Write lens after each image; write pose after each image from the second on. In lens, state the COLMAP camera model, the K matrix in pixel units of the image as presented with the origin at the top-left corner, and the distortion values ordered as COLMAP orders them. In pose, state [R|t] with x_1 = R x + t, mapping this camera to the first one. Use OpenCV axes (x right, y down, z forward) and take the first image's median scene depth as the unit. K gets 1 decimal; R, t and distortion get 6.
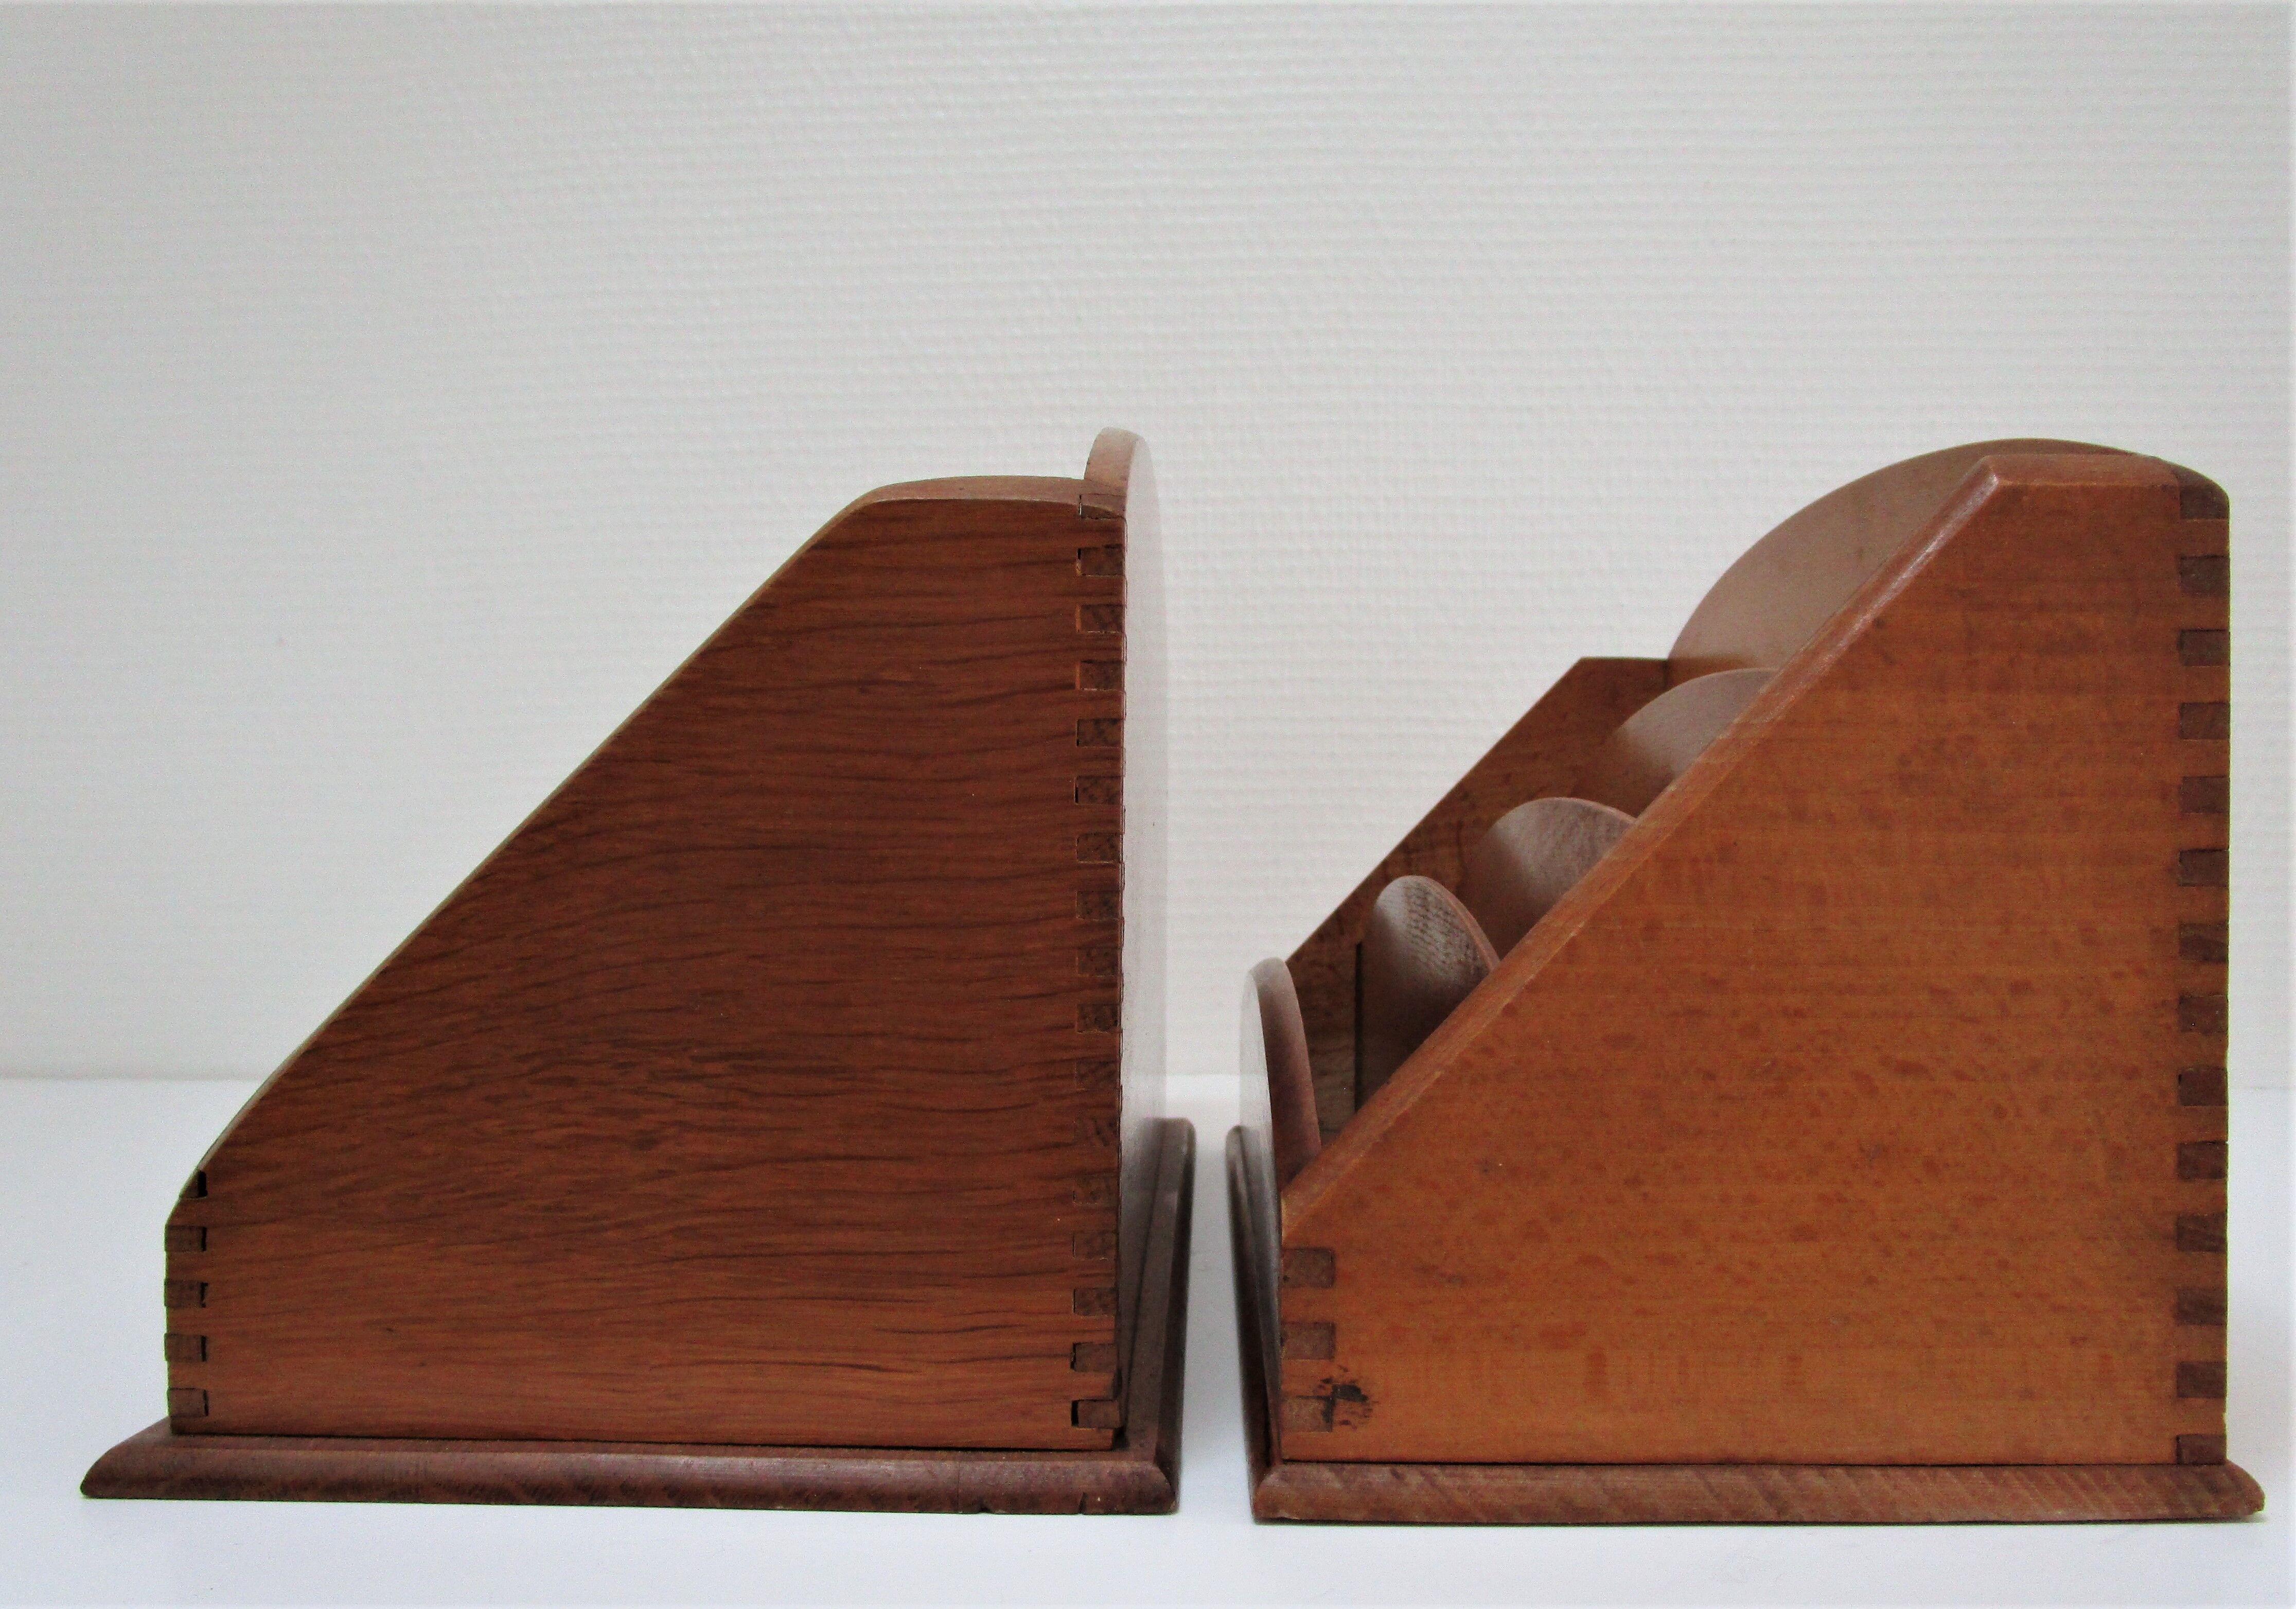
lens RADIAL K [[1674.0, 0, 1148.0], [0, 1674.0, 804.5], [0, 0, 1]] dist [-0.006524, 0.005714]
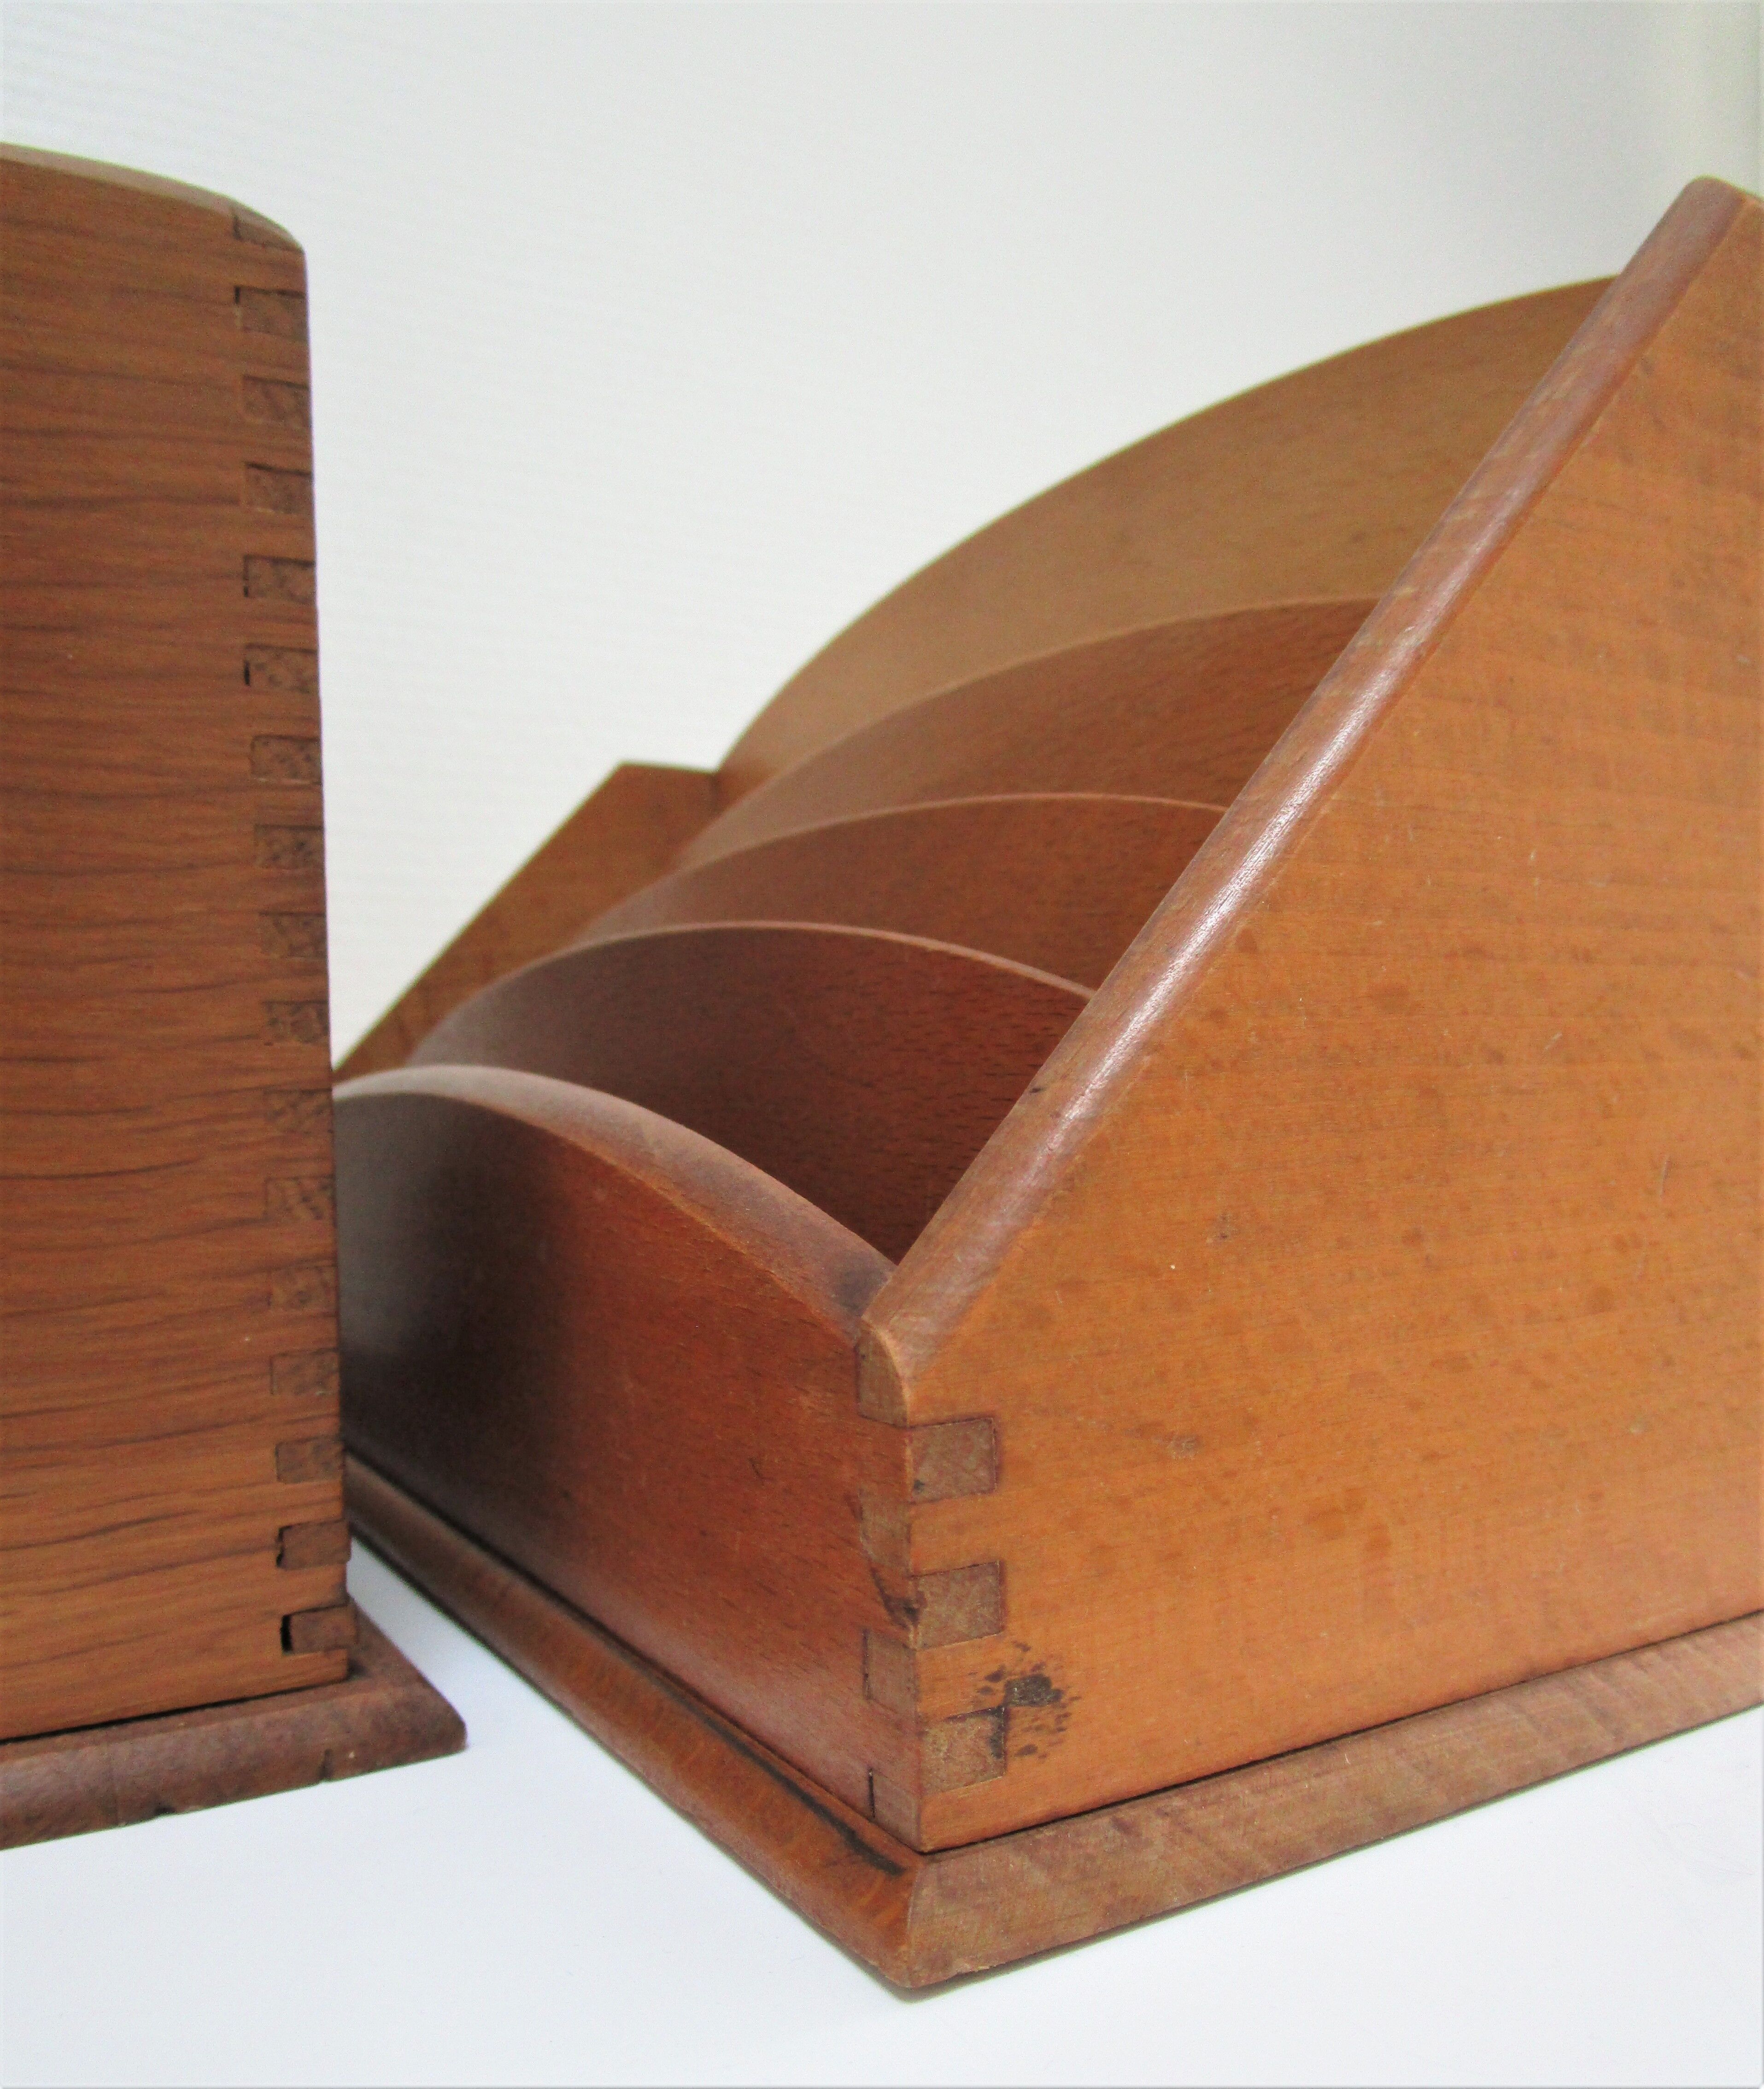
lens RADIAL K [[1711.3, 0, 882.0], [0, 1711.3, 1044.5], [0, 0, 1]] dist [-0.008211, -0.003633]
pose [[0.932843, -0.022056, 0.359607, -0.058653], [-0.020300, 0.993321, 0.113583, 0.059290], [-0.359711, -0.113255, 0.926165, 0.326727]]
